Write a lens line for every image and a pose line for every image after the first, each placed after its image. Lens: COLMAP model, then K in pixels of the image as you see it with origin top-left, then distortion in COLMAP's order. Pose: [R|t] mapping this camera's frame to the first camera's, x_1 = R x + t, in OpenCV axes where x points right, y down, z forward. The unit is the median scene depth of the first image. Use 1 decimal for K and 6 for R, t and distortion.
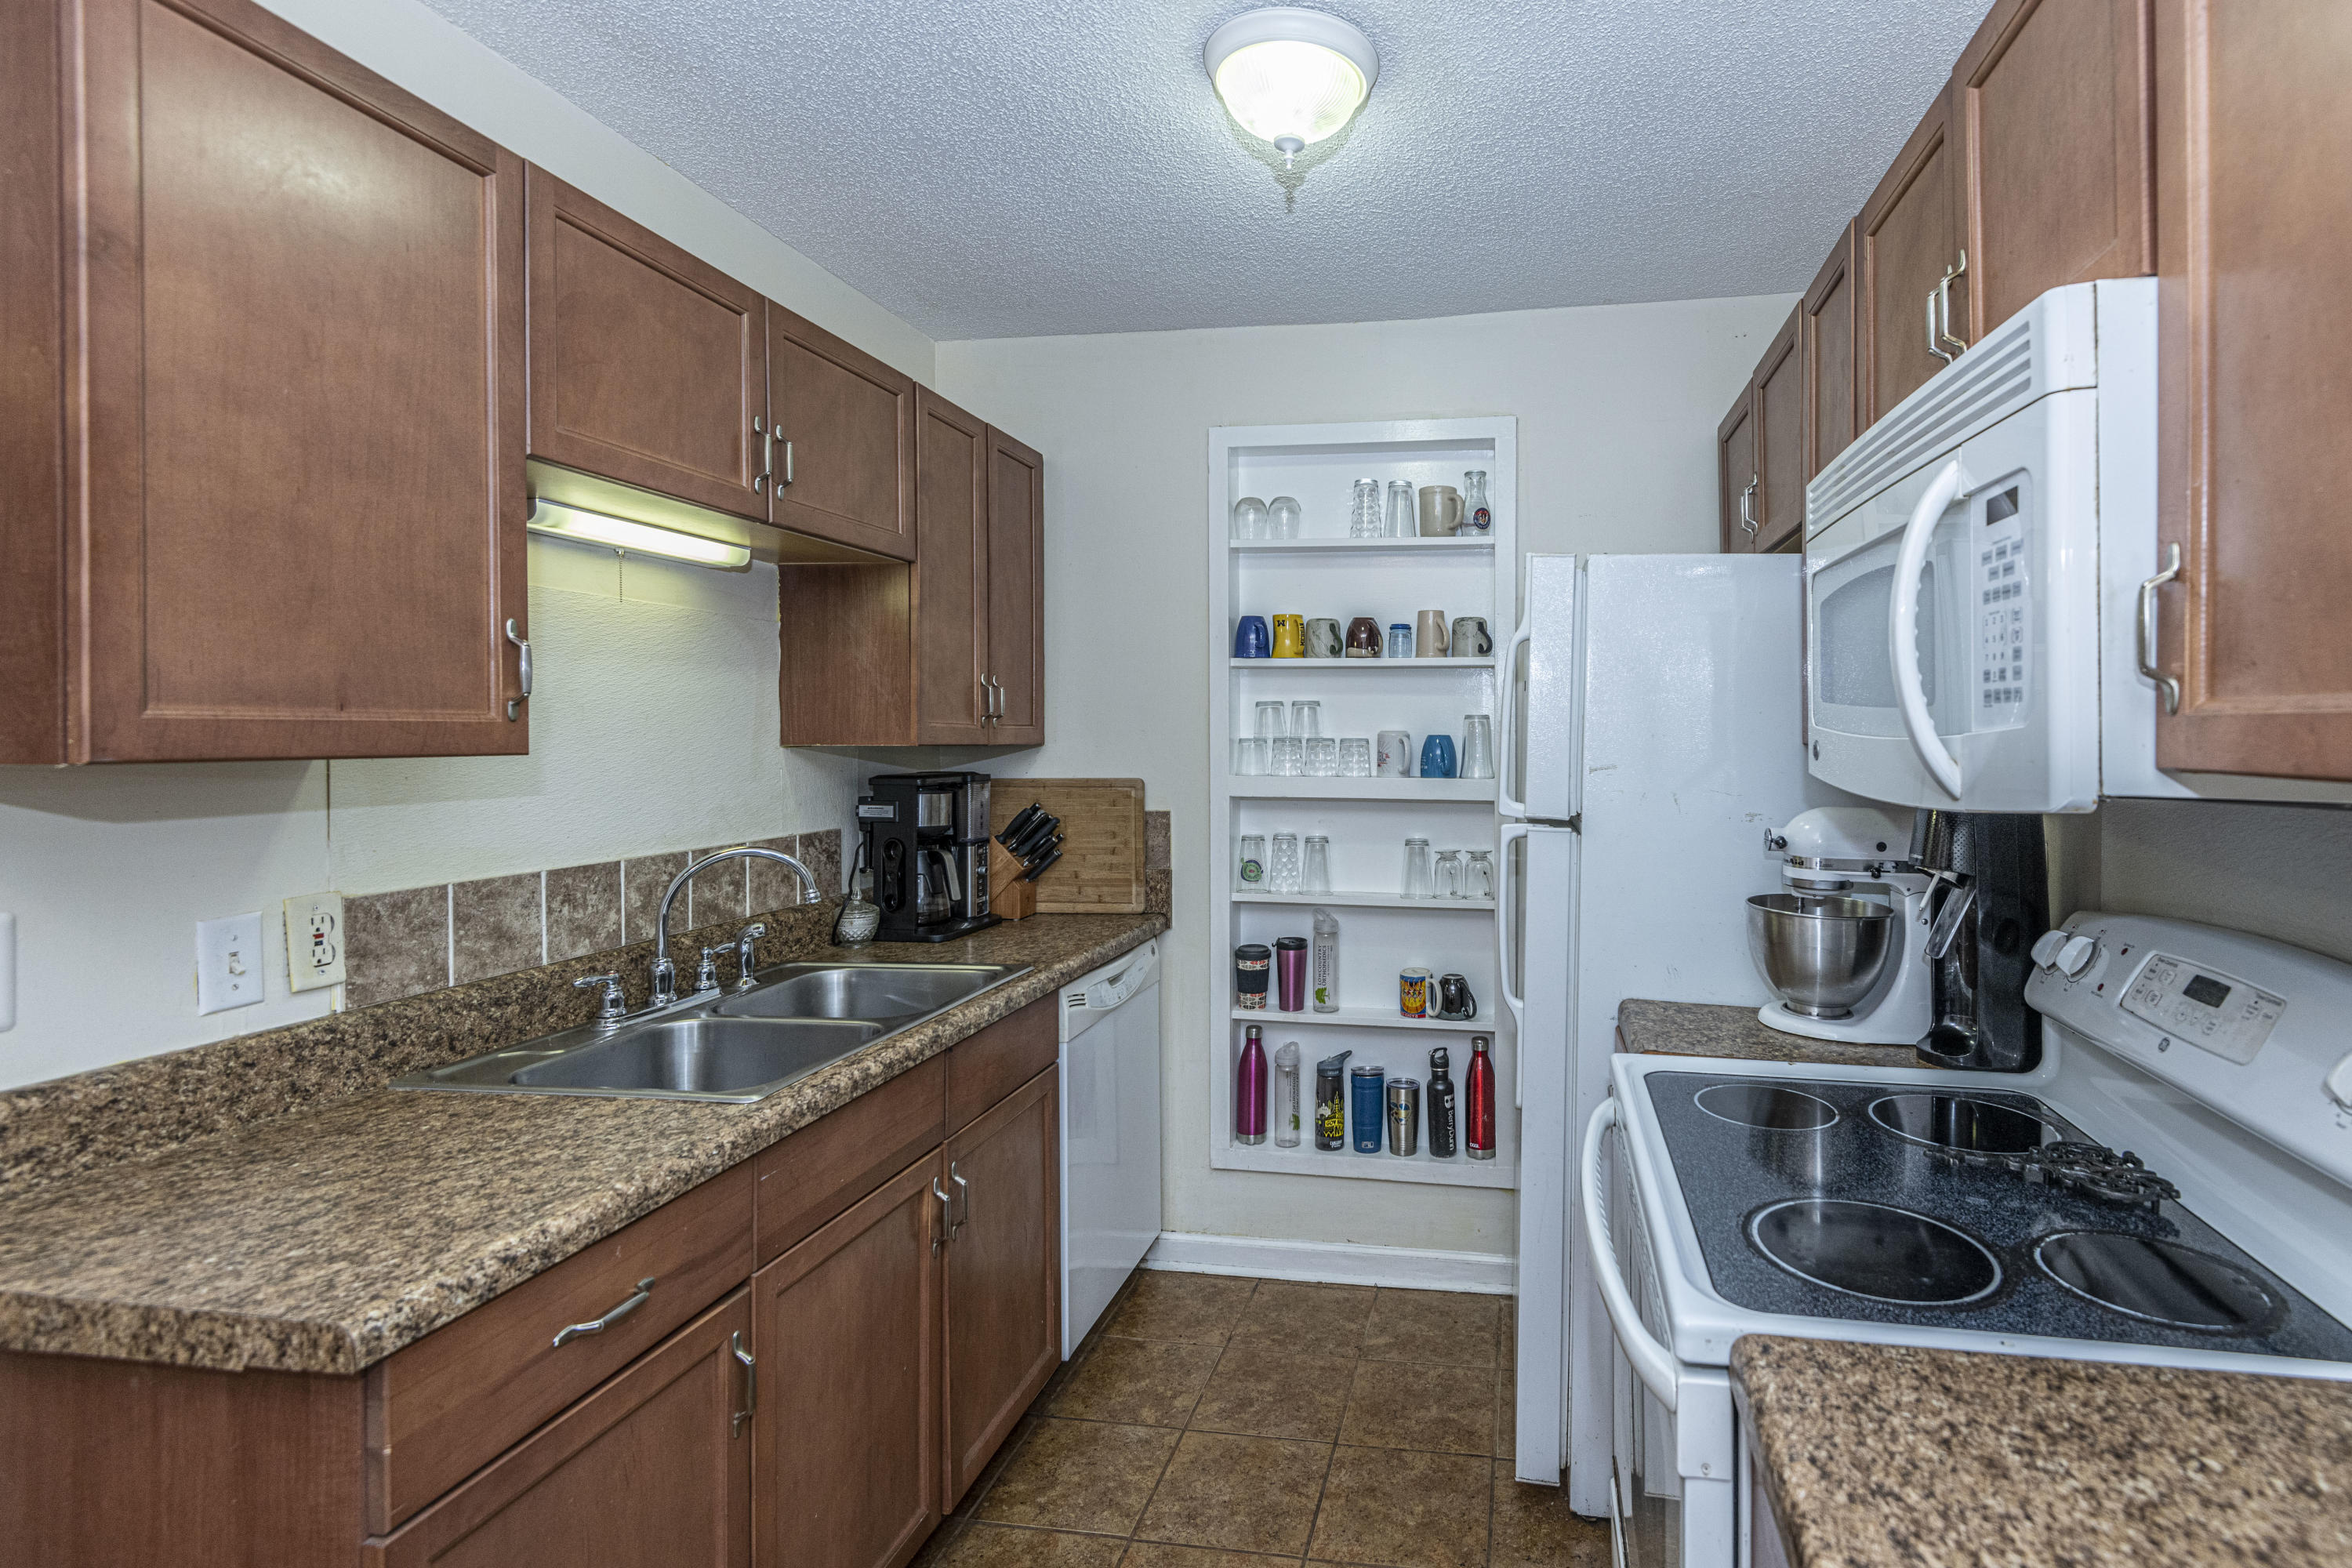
lens RADIAL K [[1097.6, 0, 1171.6], [0, 1097.6, 721.7], [0, 0, 1]] dist [0.031326, -0.016149]
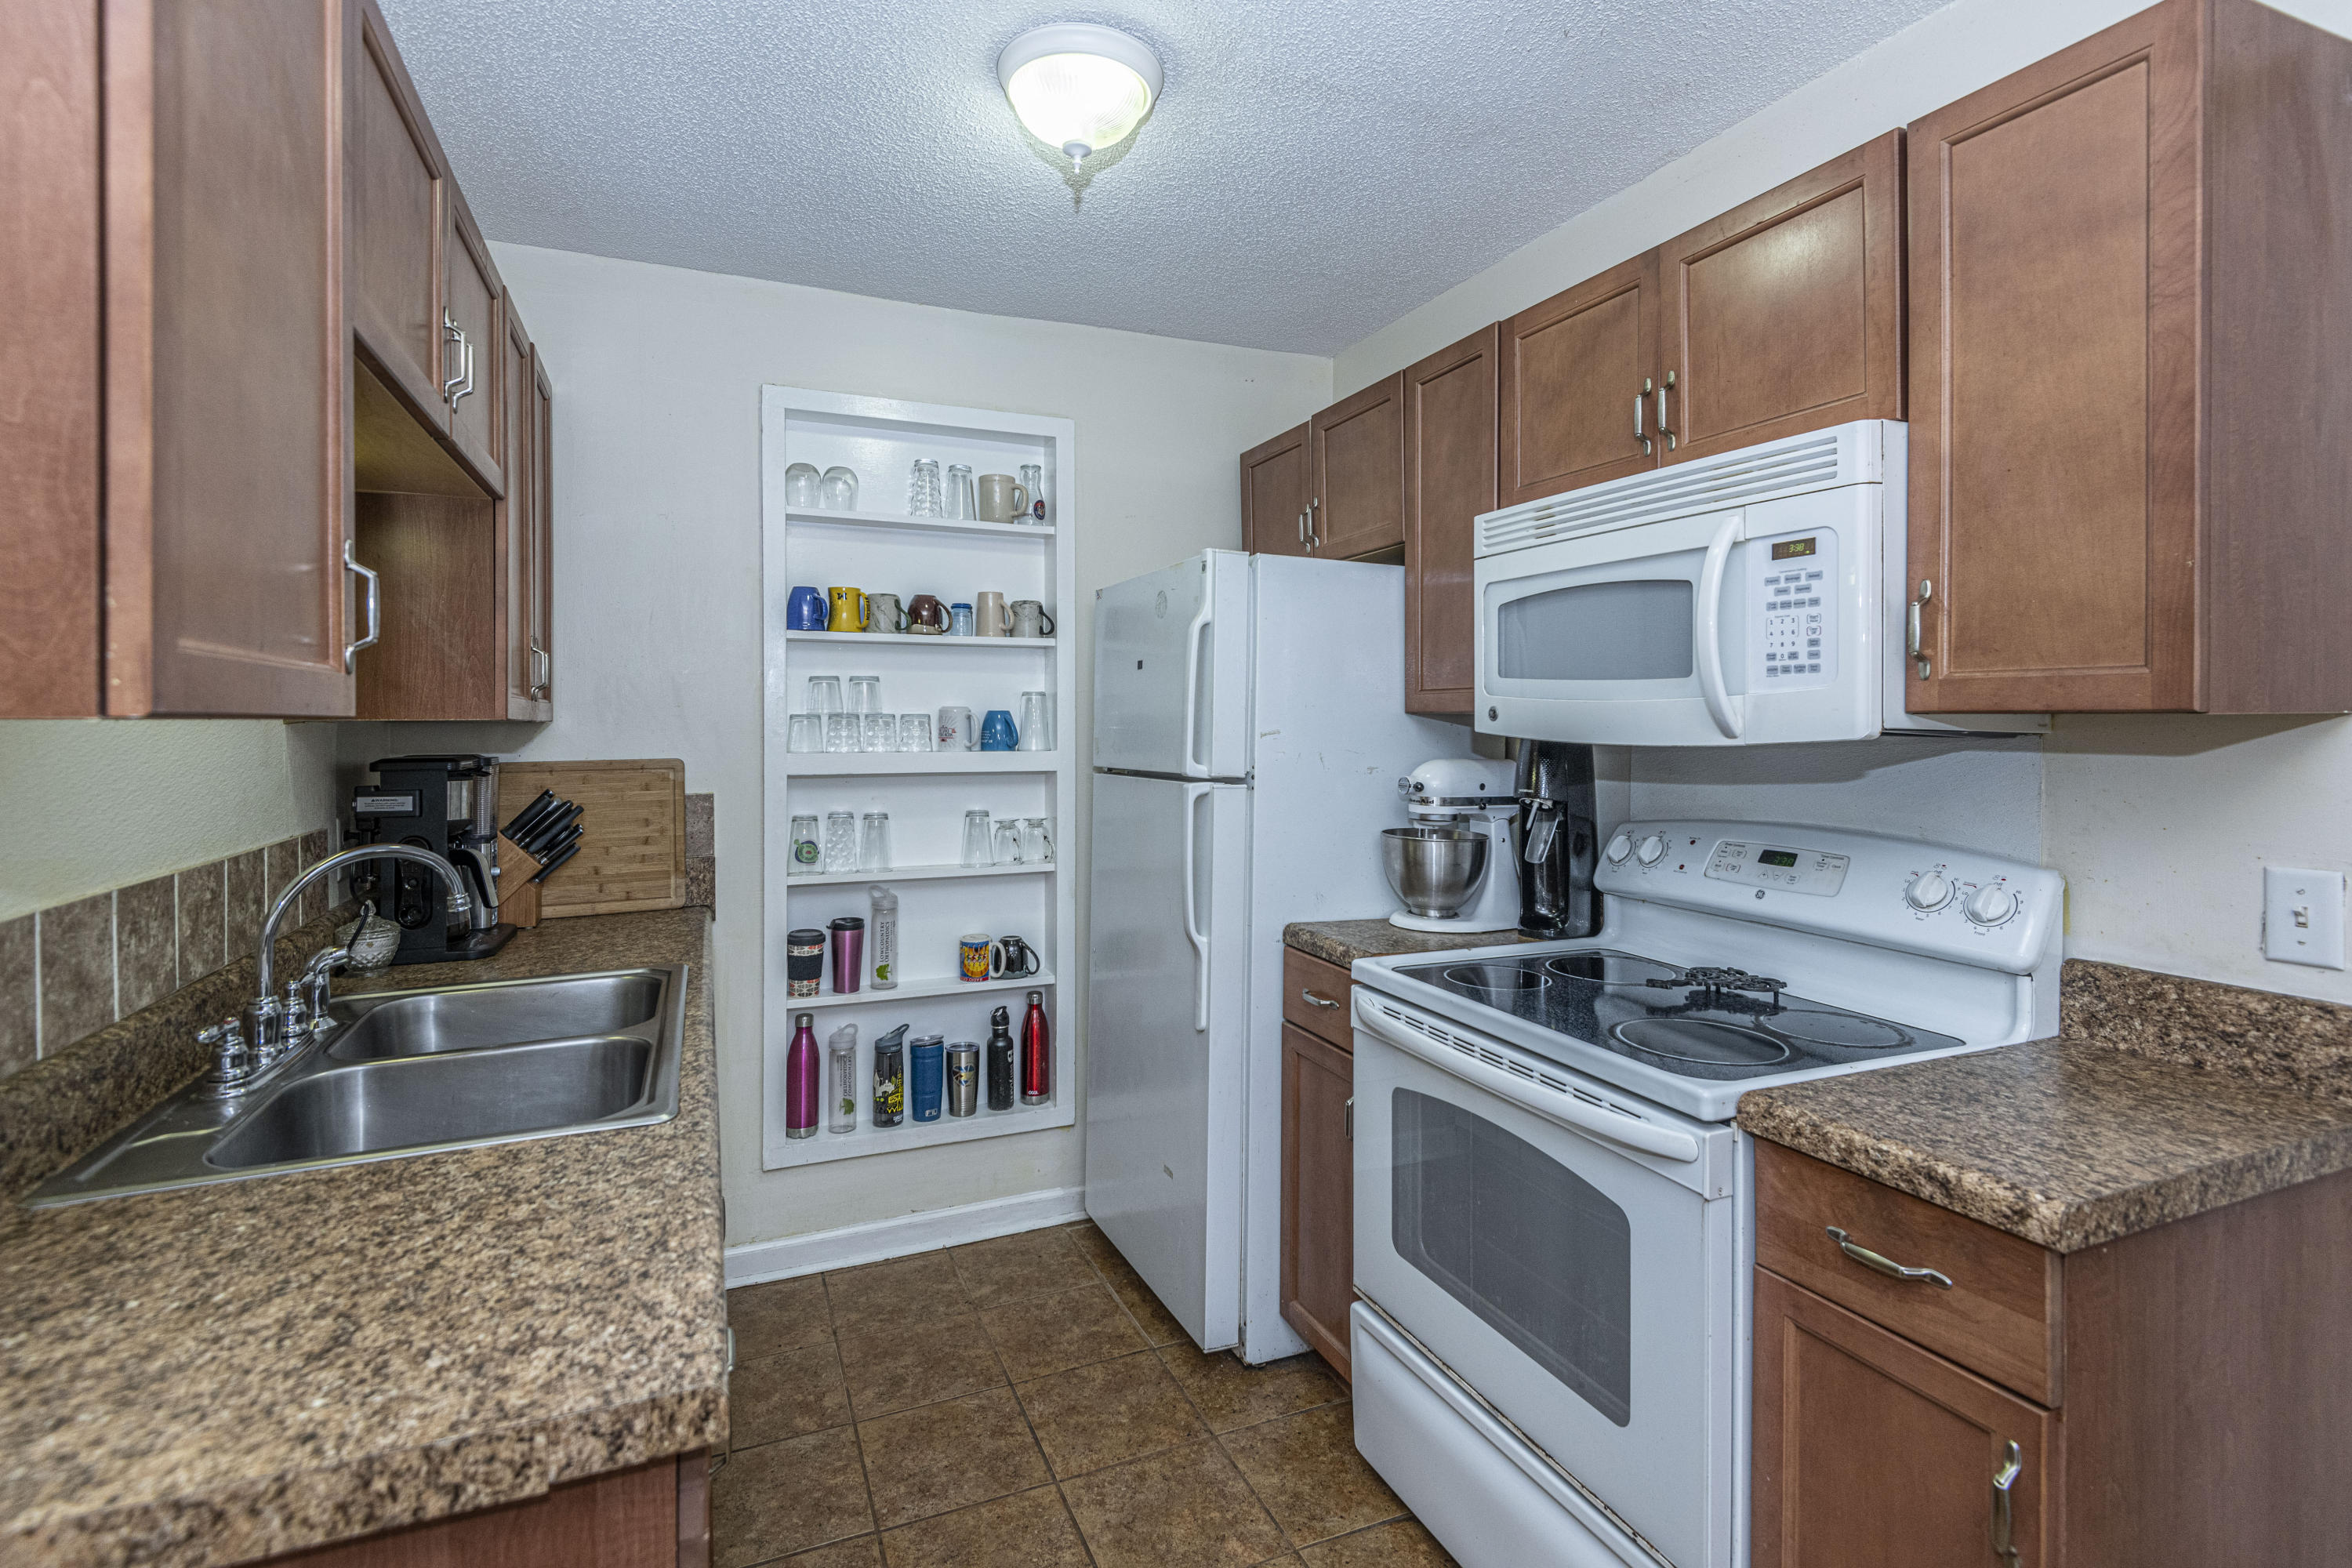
lens RADIAL K [[1097.6, 0, 1134.6], [0, 1097.6, 699.7], [0, 0, 1]] dist [0.031326, -0.016149]
pose [[0.862317, 0.005741, 0.506336, -0.354728], [-0.003682, 0.999980, -0.005067, 0.013195], [-0.506355, 0.002505, 0.862321, 0.048817]]
